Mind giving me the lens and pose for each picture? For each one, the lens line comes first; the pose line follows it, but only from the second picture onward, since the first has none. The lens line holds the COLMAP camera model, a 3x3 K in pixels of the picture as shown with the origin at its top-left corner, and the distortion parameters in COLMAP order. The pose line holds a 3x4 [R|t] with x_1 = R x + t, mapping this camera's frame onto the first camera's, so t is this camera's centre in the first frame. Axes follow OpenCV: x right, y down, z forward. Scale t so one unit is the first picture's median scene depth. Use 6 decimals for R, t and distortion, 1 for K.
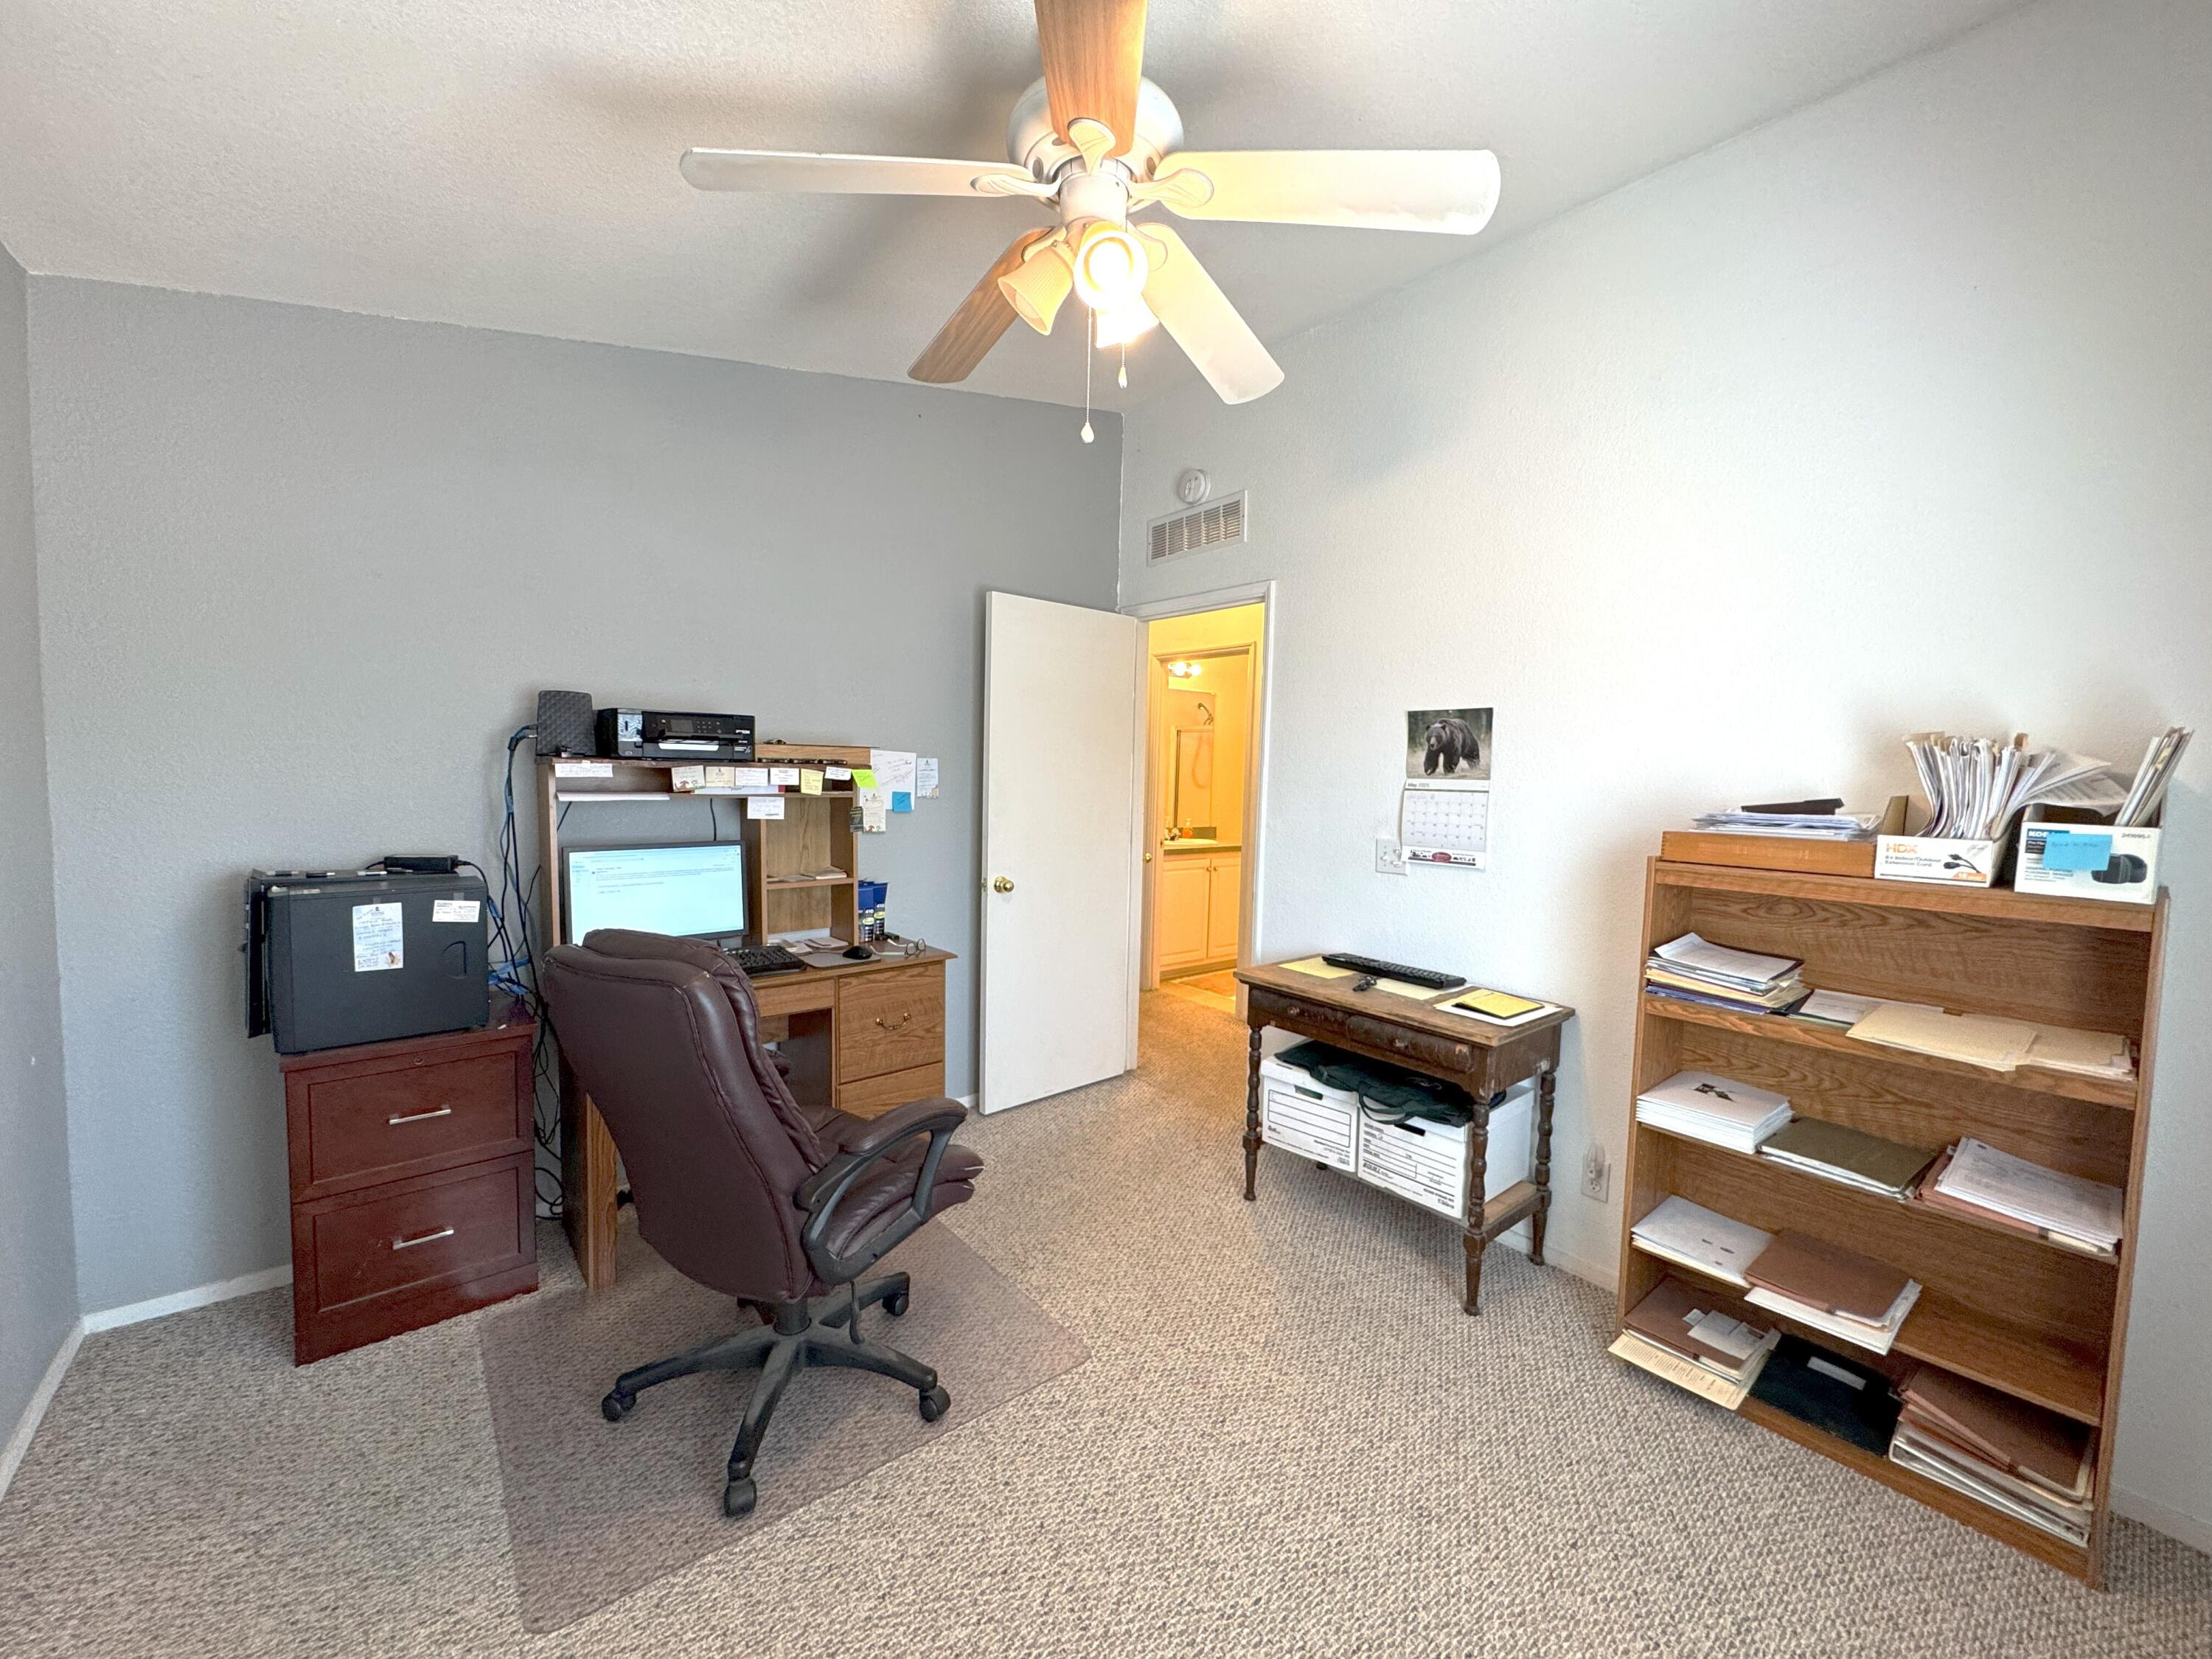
lens RADIAL K [[884.6, 0, 1102.9], [0, 884.6, 827.3], [0, 0, 1]] dist [-0.003046, 0.000029]
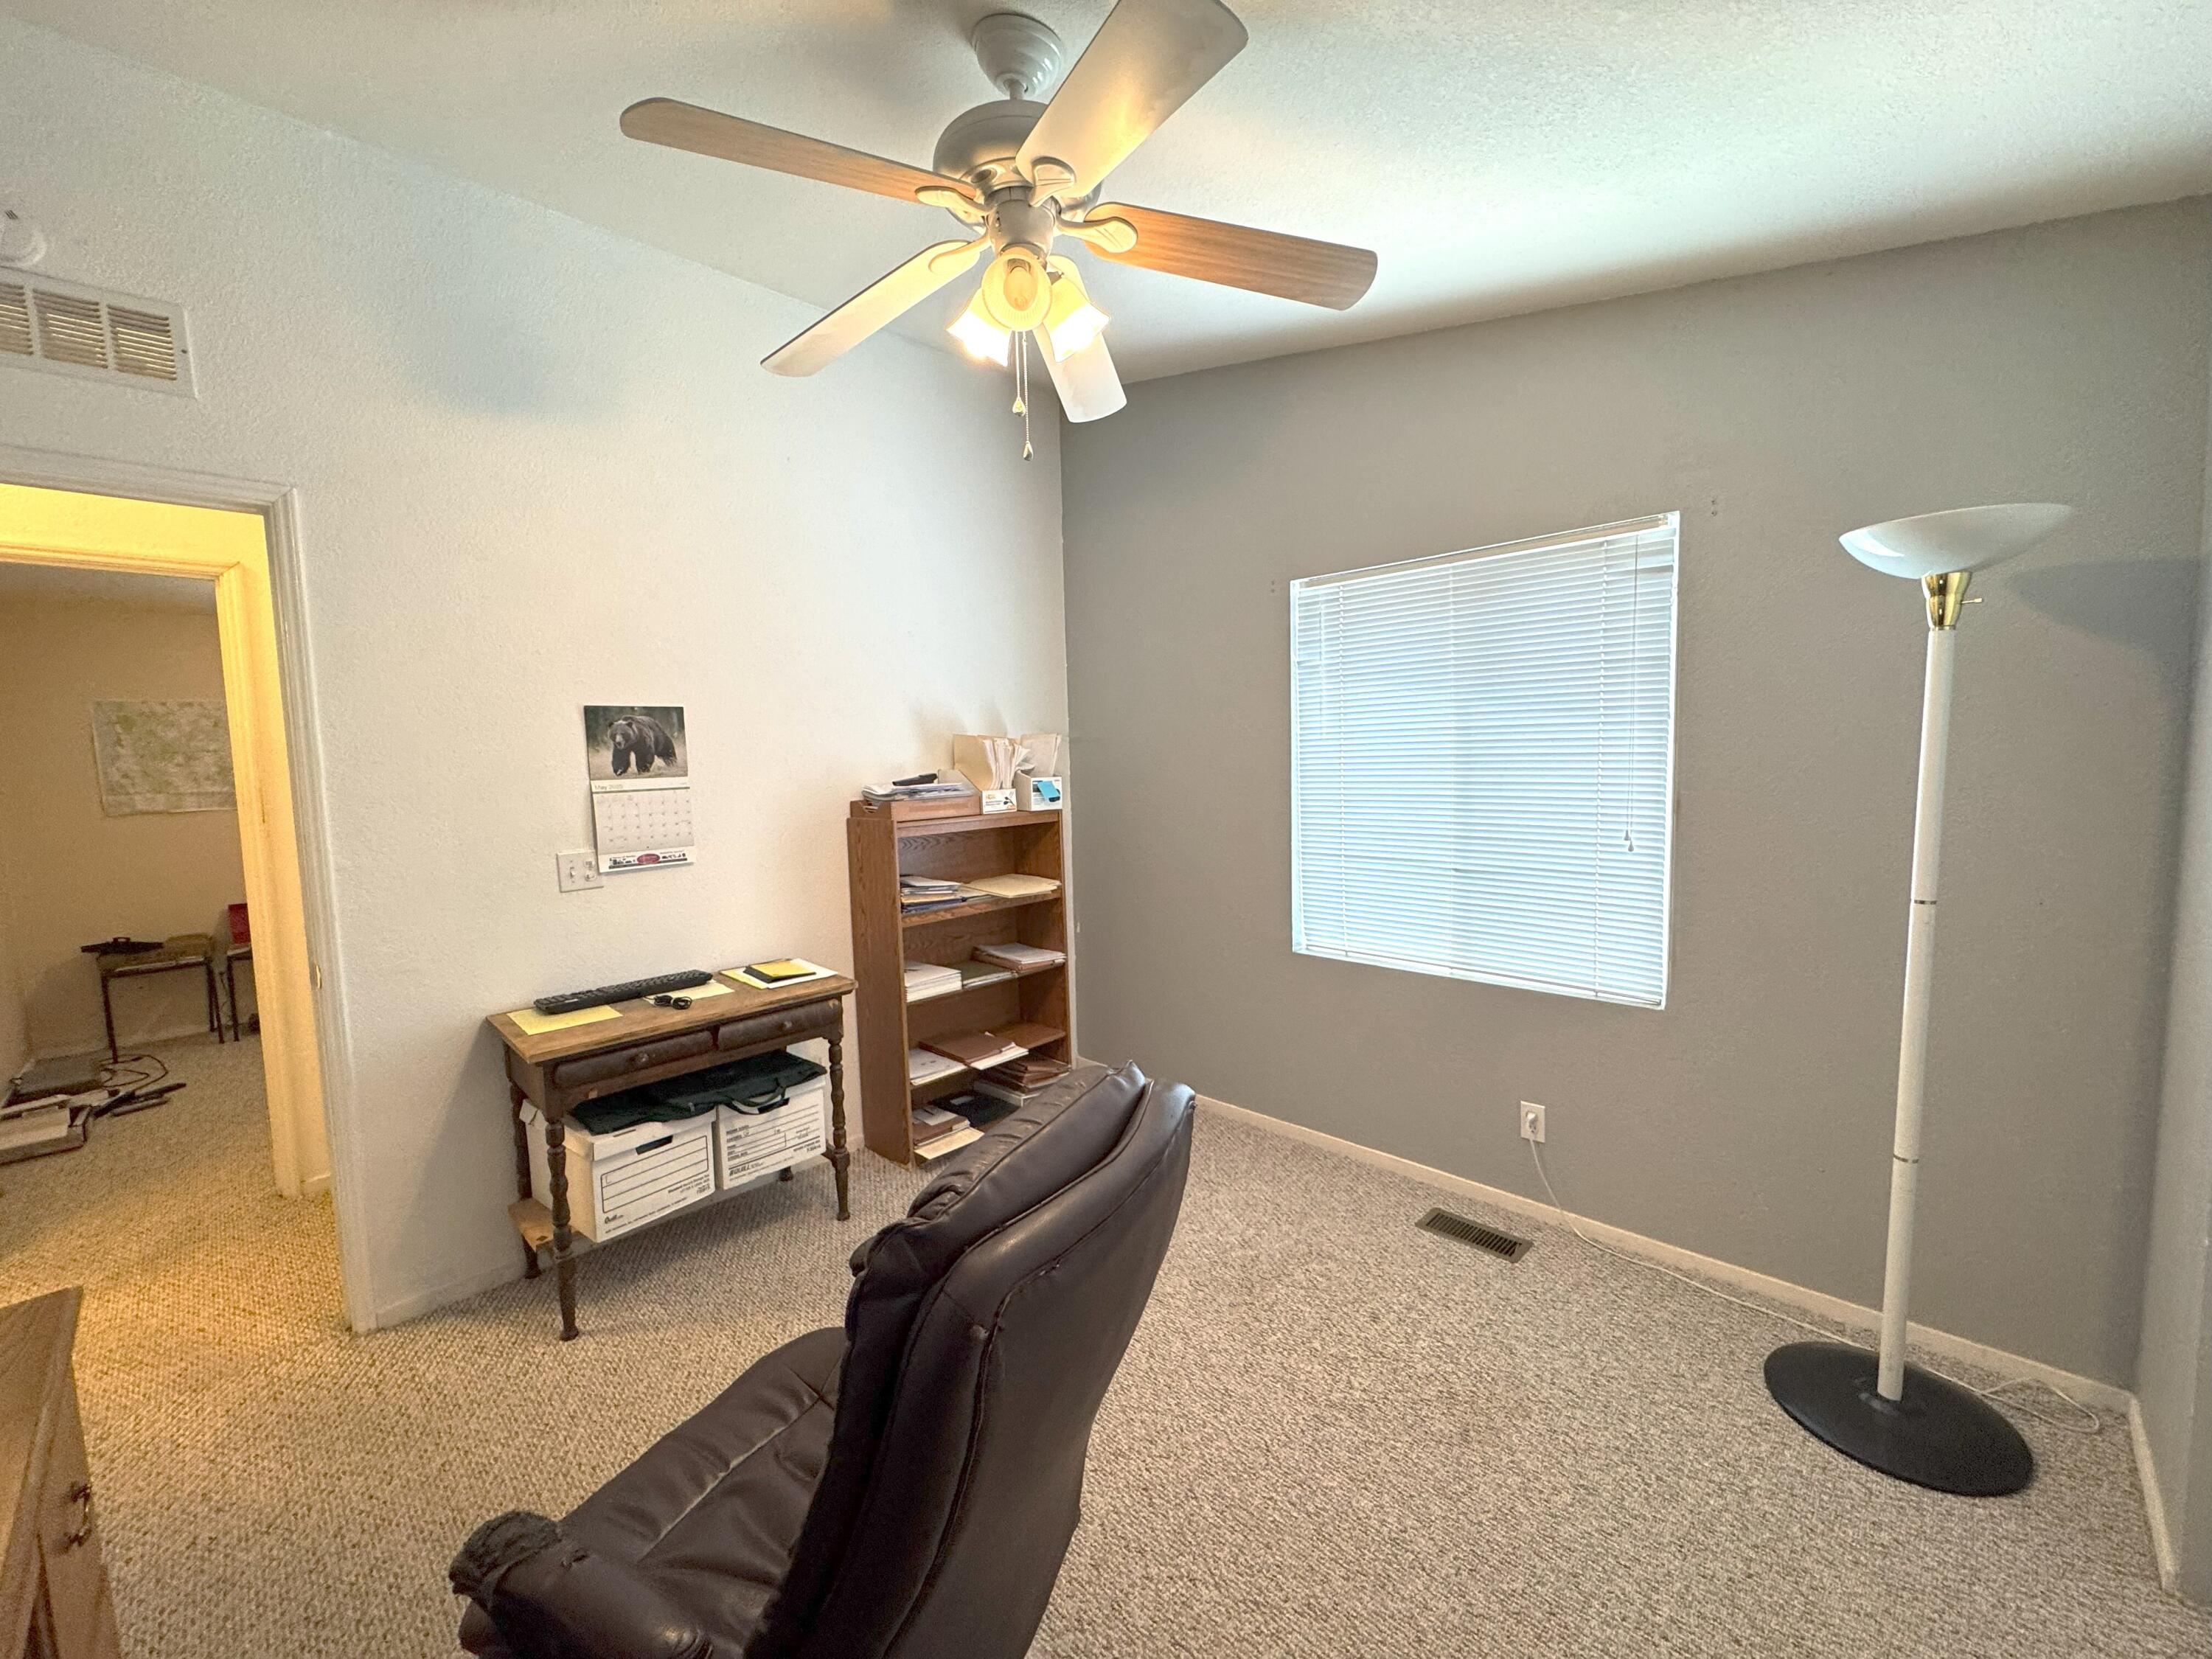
lens RADIAL K [[884.6, 0, 1103.5], [0, 884.6, 828.6], [0, 0, 1]] dist [-0.003046, 0.000029]
pose [[-0.110691, -0.107950, 0.987975, -0.638175], [0.088943, 0.989019, 0.118029, -0.070767], [-0.989867, 0.100938, -0.099874, 0.613647]]
